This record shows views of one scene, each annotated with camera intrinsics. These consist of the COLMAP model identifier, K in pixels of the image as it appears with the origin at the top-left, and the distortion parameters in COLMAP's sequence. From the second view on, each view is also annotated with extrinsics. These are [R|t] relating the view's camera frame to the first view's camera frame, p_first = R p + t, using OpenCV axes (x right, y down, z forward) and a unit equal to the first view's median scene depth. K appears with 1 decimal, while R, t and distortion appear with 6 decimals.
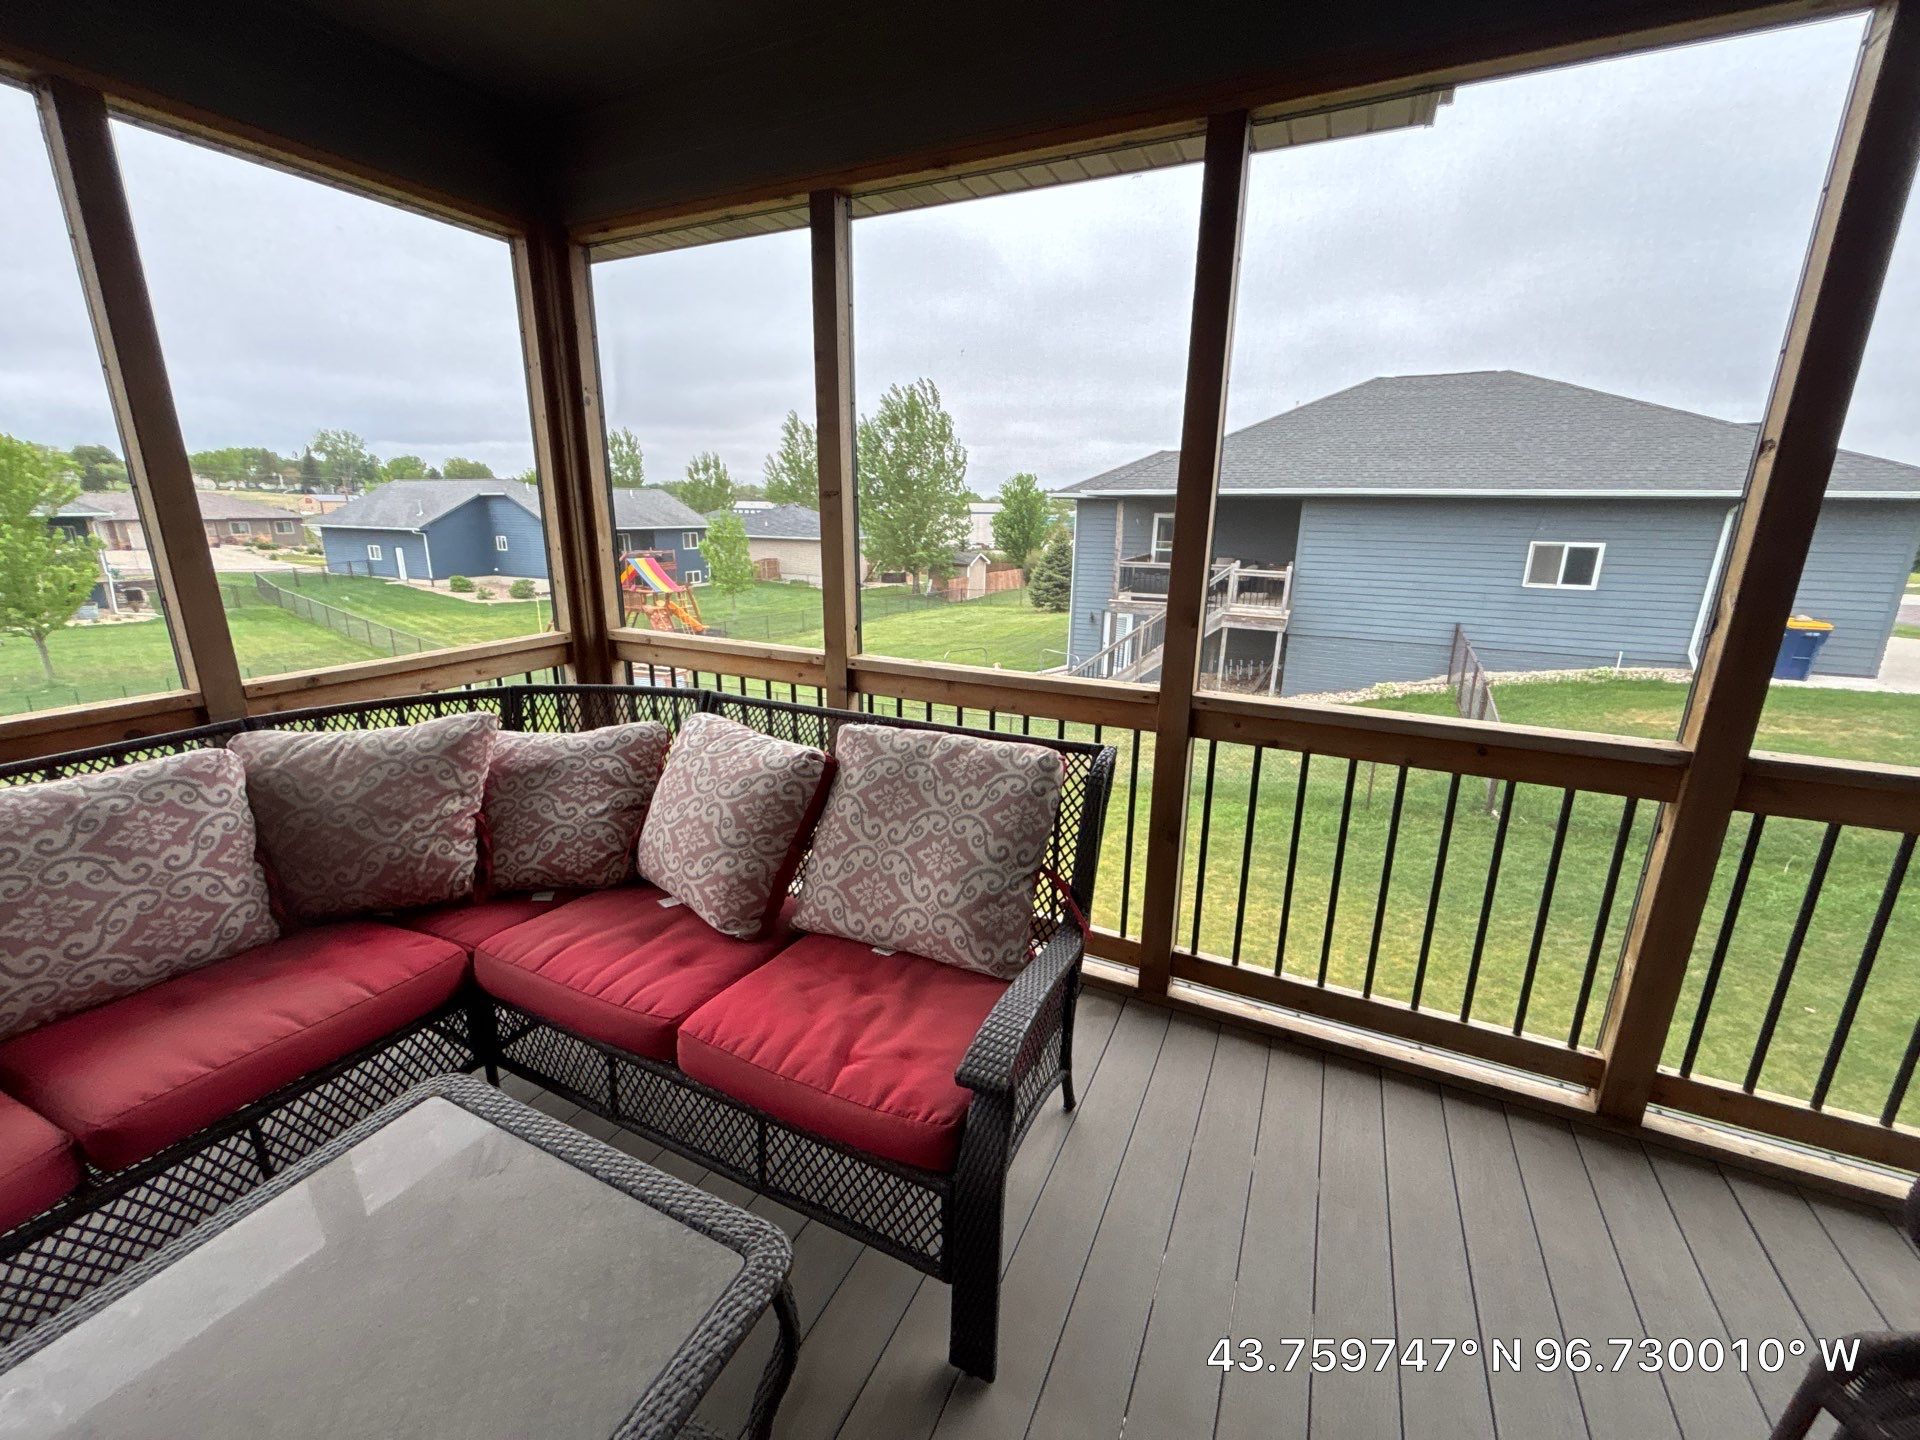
lens RADIAL K [[773.9, 0, 956.5], [0, 773.9, 711.1], [0, 0, 1]] dist [0.000484, -0.000413]
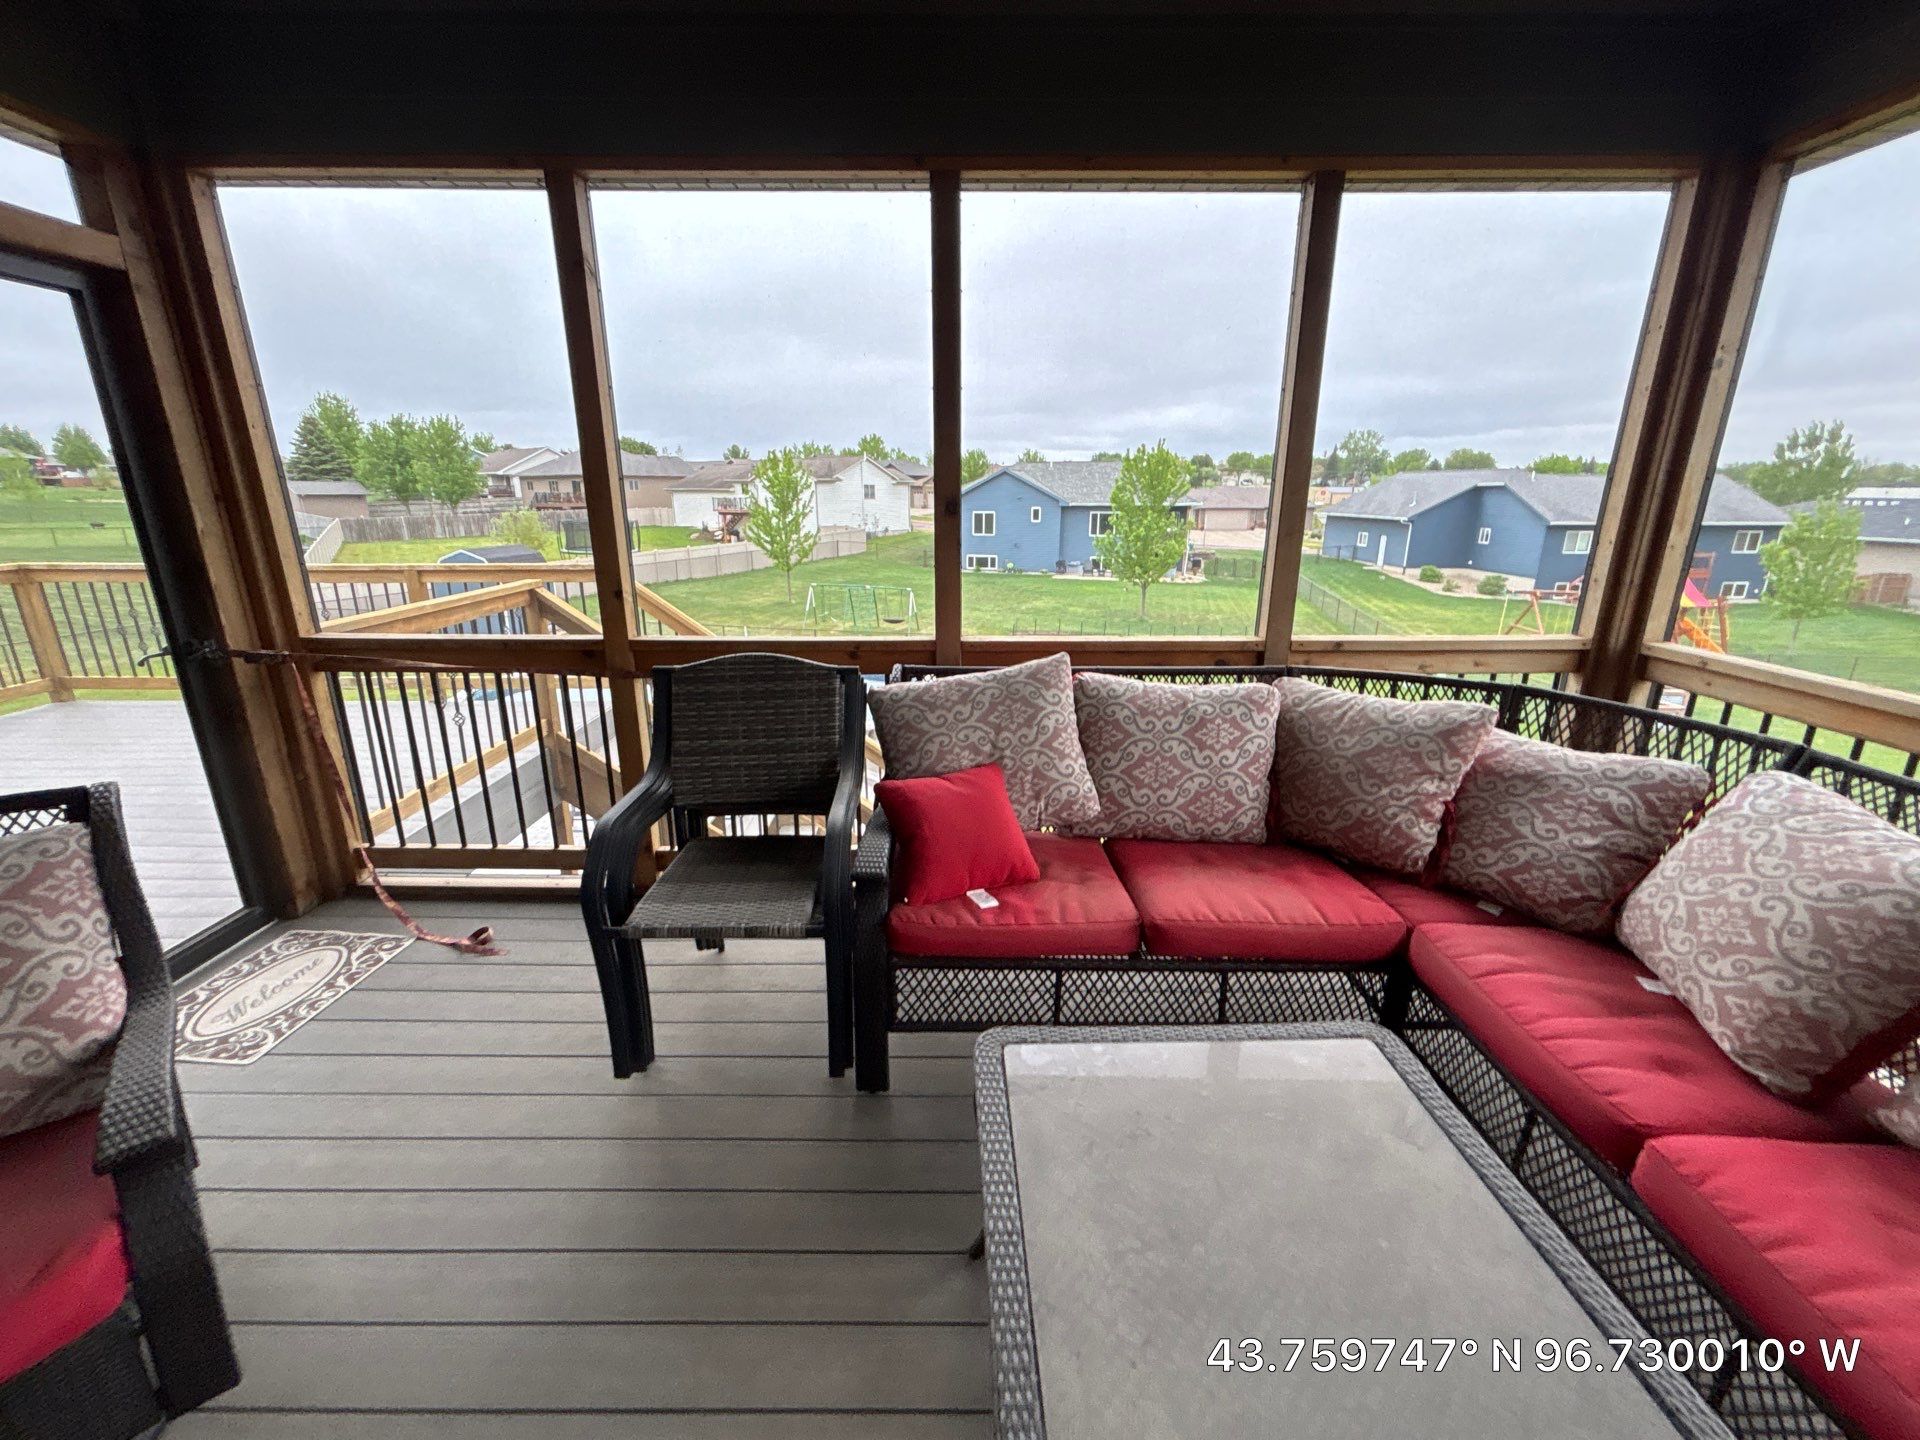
lens RADIAL K [[773.9, 0, 957.1], [0, 773.9, 711.9], [0, 0, 1]] dist [0.000484, -0.000413]
pose [[0.448559, 0.234319, -0.862490, -0.009941], [-0.224071, 0.963684, 0.145278, 0.002607], [0.865210, 0.128093, 0.484773, -0.007426]]
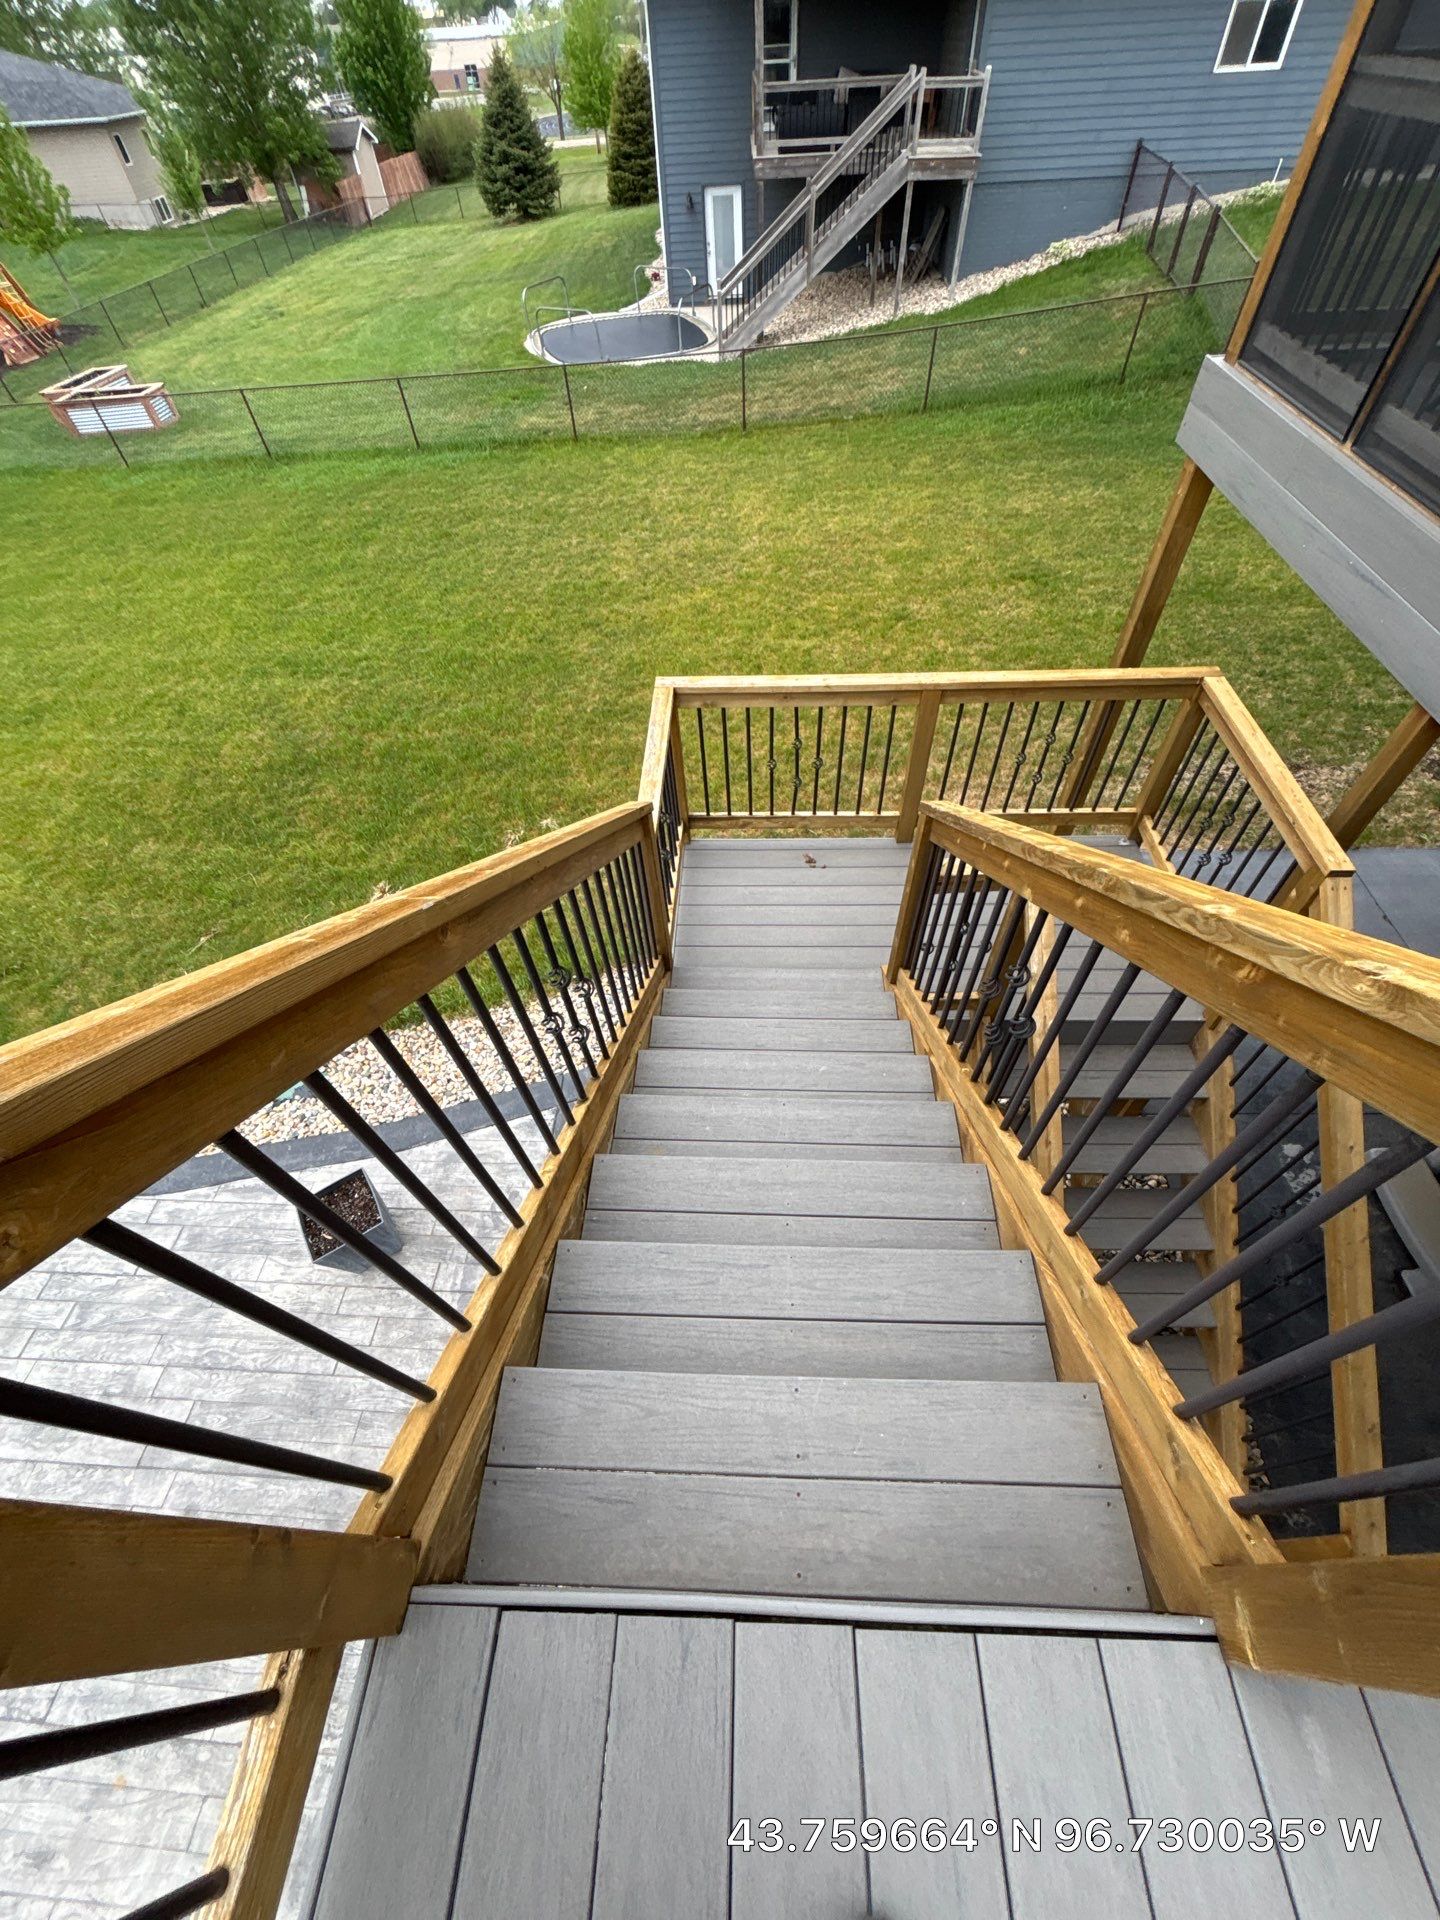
lens RADIAL K [[773.9, 0, 725.2], [0, 773.9, 954.4], [0, 0, 1]] dist [0.000484, -0.000413]
pose [[0.906879, -0.355399, 0.226412, -0.371964], [0.155976, 0.782241, 0.603134, 0.011189], [-0.391462, -0.511655, 0.764831, 0.011715]]
